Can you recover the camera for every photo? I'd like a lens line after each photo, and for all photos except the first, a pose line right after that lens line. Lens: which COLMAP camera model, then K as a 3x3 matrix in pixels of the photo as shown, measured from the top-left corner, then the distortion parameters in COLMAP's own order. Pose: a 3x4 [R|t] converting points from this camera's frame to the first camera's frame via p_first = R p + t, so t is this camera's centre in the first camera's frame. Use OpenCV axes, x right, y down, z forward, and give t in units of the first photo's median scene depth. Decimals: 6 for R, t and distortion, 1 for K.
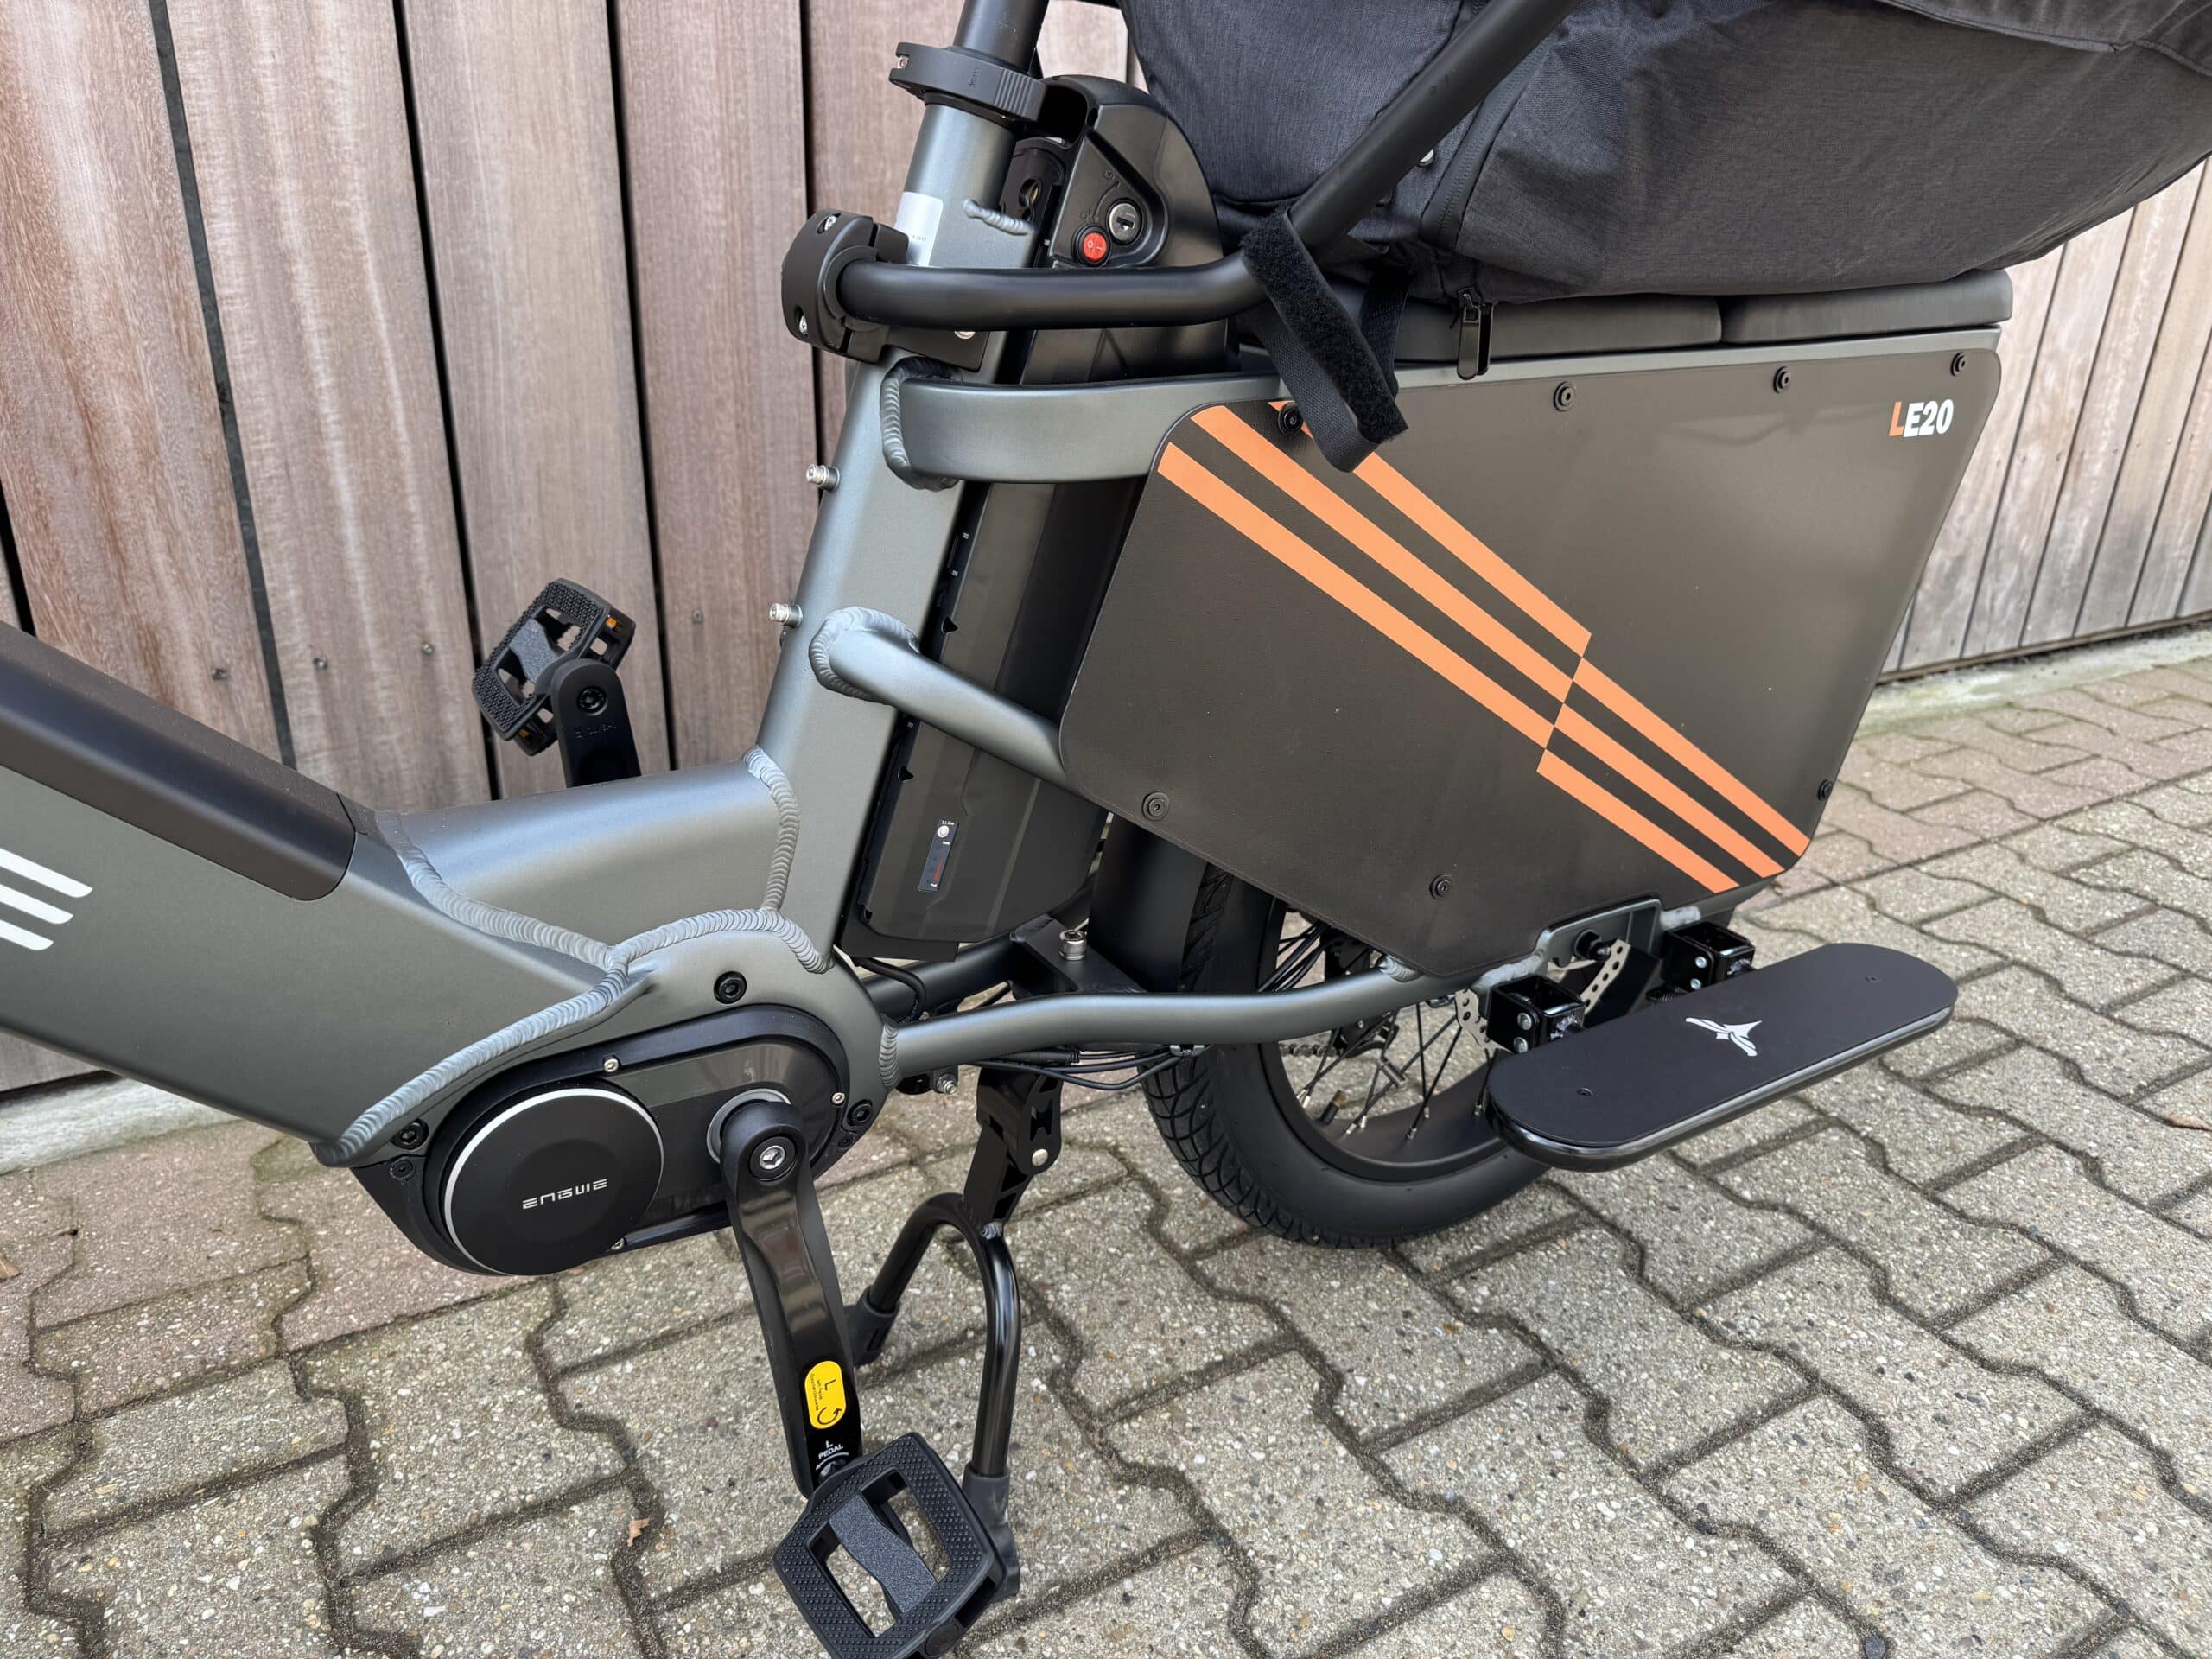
lens RADIAL K [[1601.9, 0, 1094.9], [0, 1601.9, 833.5], [0, 0, 1]] dist [0.004010, -0.008280]
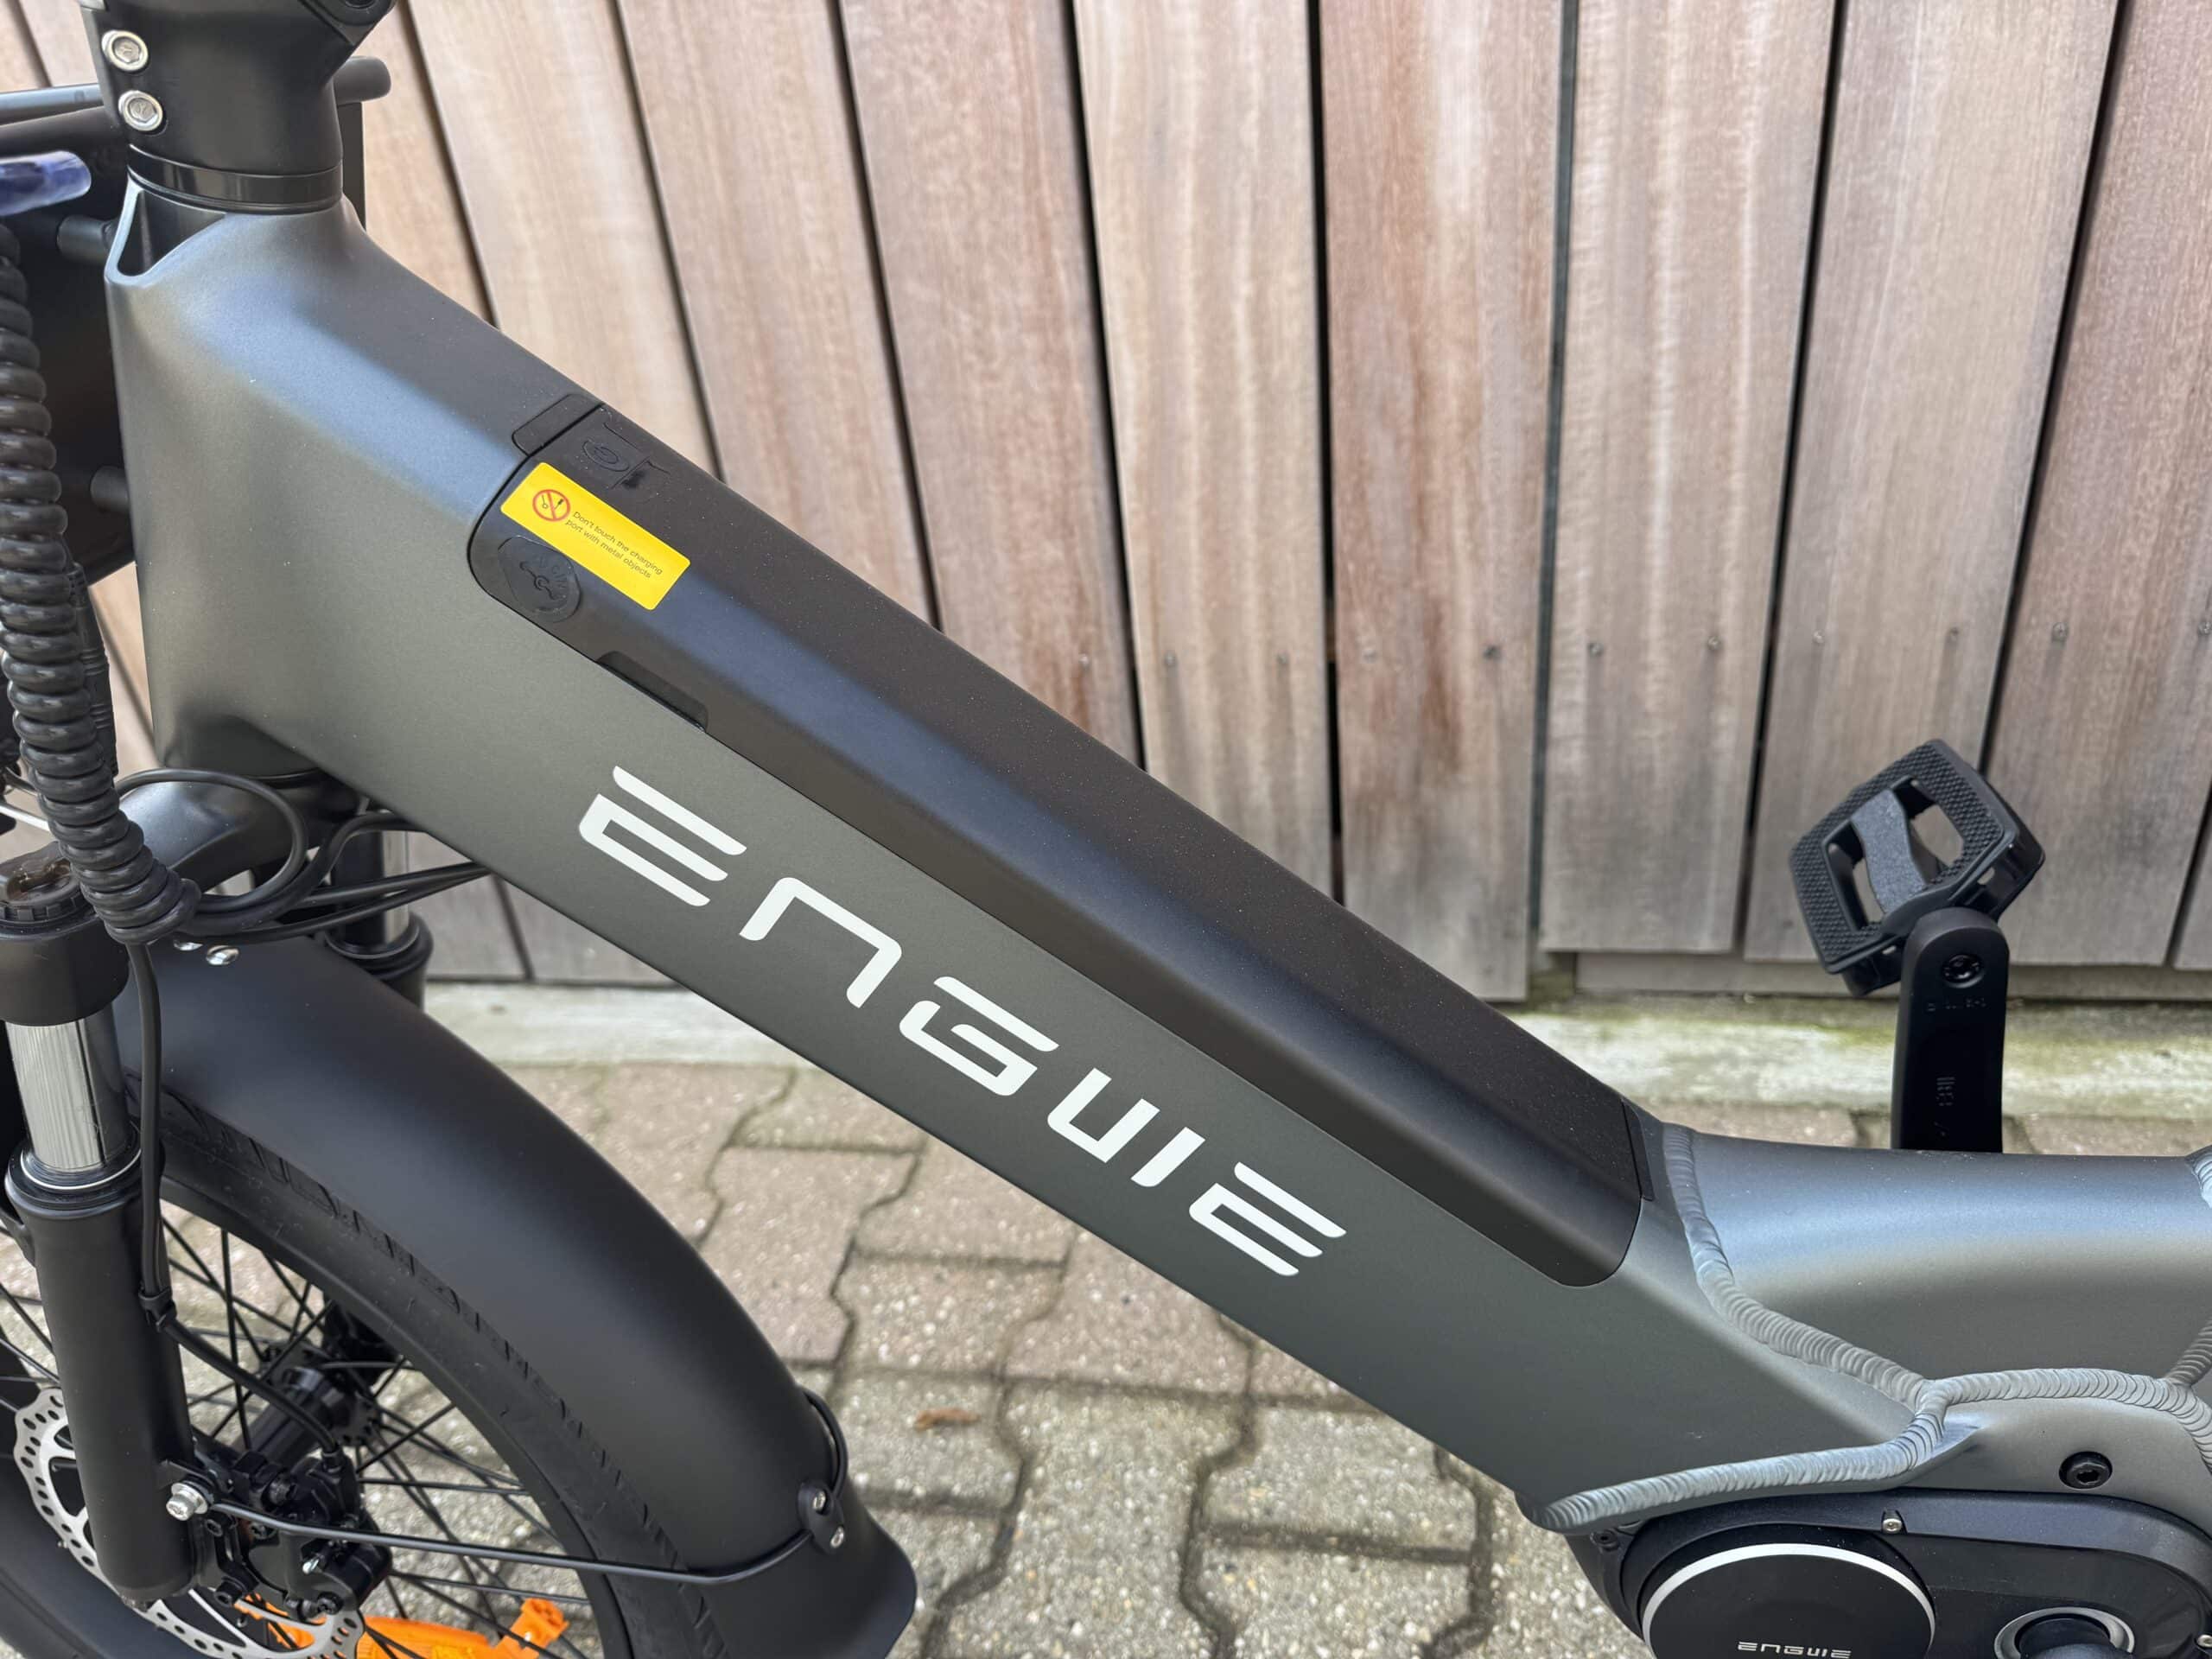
lens RADIAL K [[1607.0, 0, 1082.2], [0, 1607.0, 834.3], [0, 0, 1]] dist [-0.022353, 0.002713]
pose [[0.743591, 0.230989, -0.627469, -0.130813], [-0.134778, 0.970950, 0.197713, -0.176870], [0.654910, -0.062448, 0.753122, 0.147711]]
